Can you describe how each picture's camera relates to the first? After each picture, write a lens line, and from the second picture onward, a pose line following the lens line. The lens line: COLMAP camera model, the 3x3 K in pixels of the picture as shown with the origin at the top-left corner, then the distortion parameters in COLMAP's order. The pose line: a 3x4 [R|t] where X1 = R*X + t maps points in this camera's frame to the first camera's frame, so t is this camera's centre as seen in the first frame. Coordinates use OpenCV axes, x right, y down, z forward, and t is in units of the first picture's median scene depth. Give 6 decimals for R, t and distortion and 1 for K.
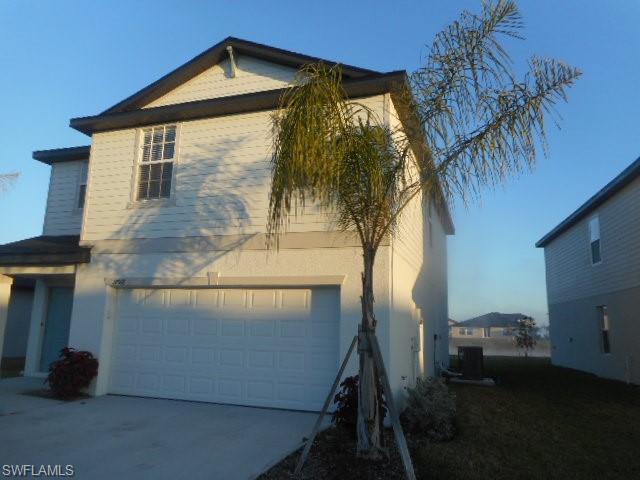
lens RADIAL K [[471.1, 0, 320.2], [0, 471.1, 241.5], [0, 0, 1]] dist [0.031371, 0.006978]
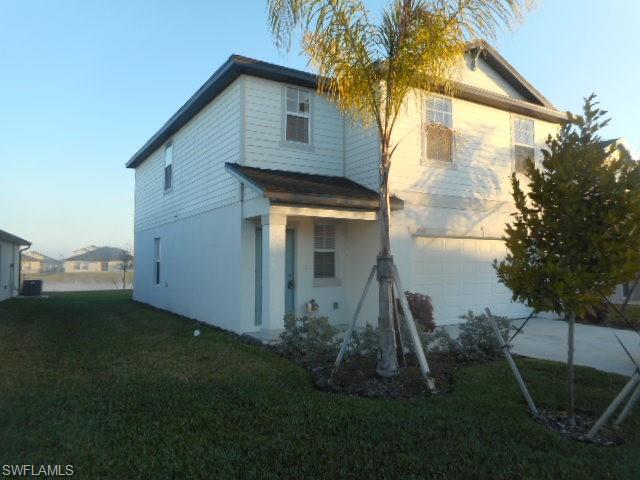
lens RADIAL K [[471.1, 0, 320.6], [0, 471.1, 239.4], [0, 0, 1]] dist [0.031371, 0.006978]
pose [[0.631667, 0.012773, 0.775134, -1.486618], [-0.118864, 0.989637, 0.080555, 0.044333], [-0.766073, -0.143020, 0.626640, 0.486222]]
